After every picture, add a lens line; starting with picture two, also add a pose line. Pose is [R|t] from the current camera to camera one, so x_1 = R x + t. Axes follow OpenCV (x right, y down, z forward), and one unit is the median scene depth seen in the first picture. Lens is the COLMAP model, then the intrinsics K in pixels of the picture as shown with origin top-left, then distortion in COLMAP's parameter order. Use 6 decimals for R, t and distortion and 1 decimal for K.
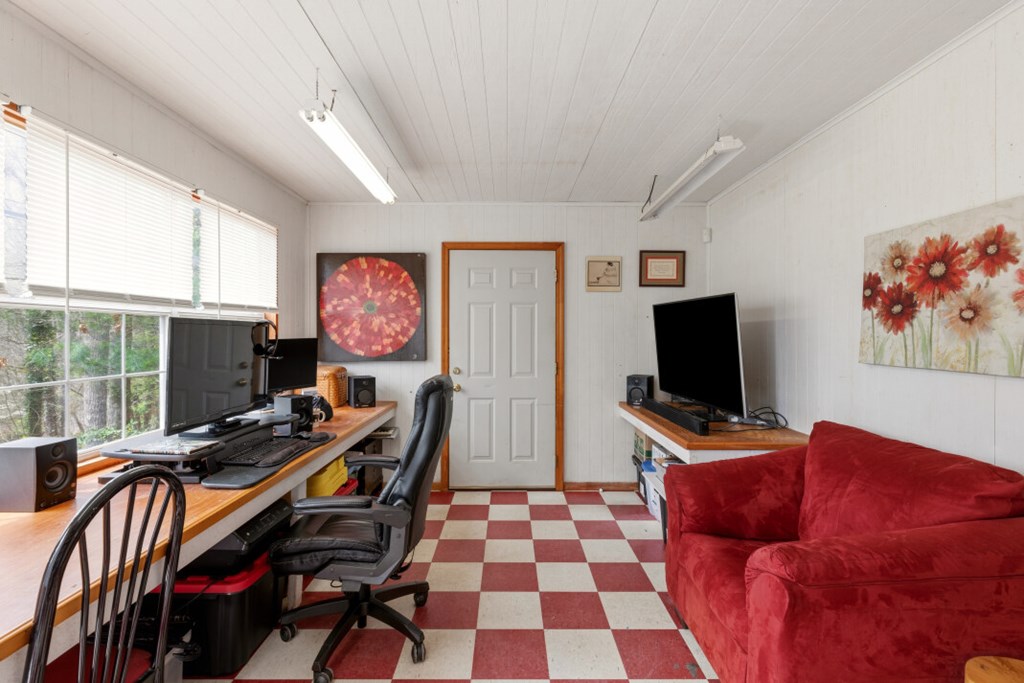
lens RADIAL K [[464.7, 0, 512.0], [0, 464.7, 341.5], [0, 0, 1]] dist [0.002735, 0.000718]
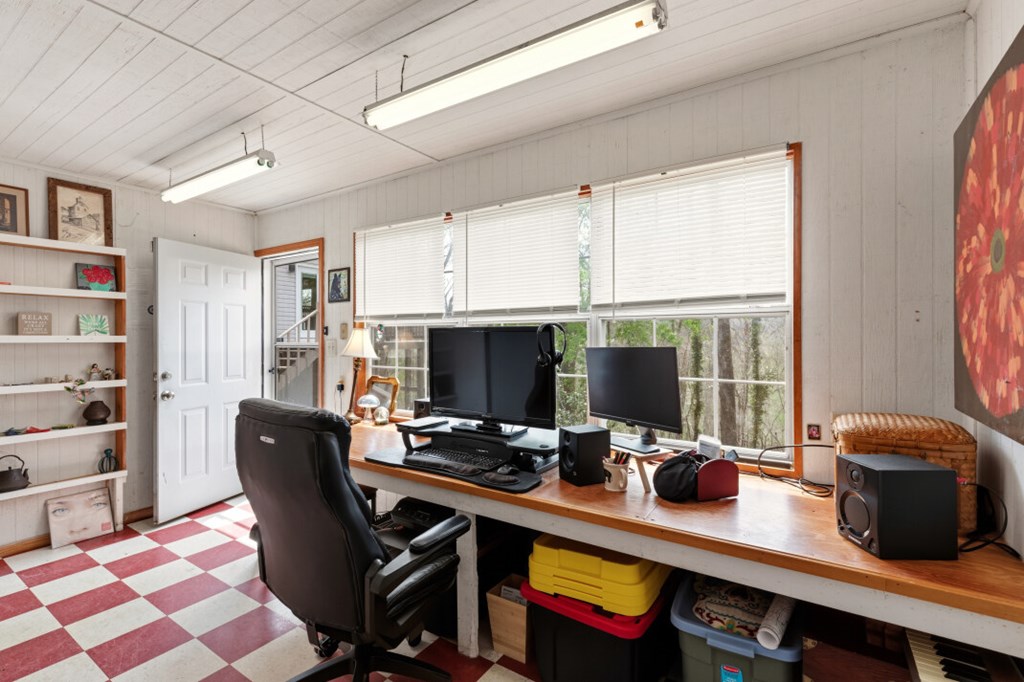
lens RADIAL K [[464.7, 0, 512.0], [0, 464.7, 341.0], [0, 0, 1]] dist [0.002735, 0.000718]
pose [[-0.558897, 0.000241, -0.829237, 0.225938], [-0.012534, 0.999883, 0.008738, -0.023605], [0.829142, 0.015277, -0.558829, 1.703594]]
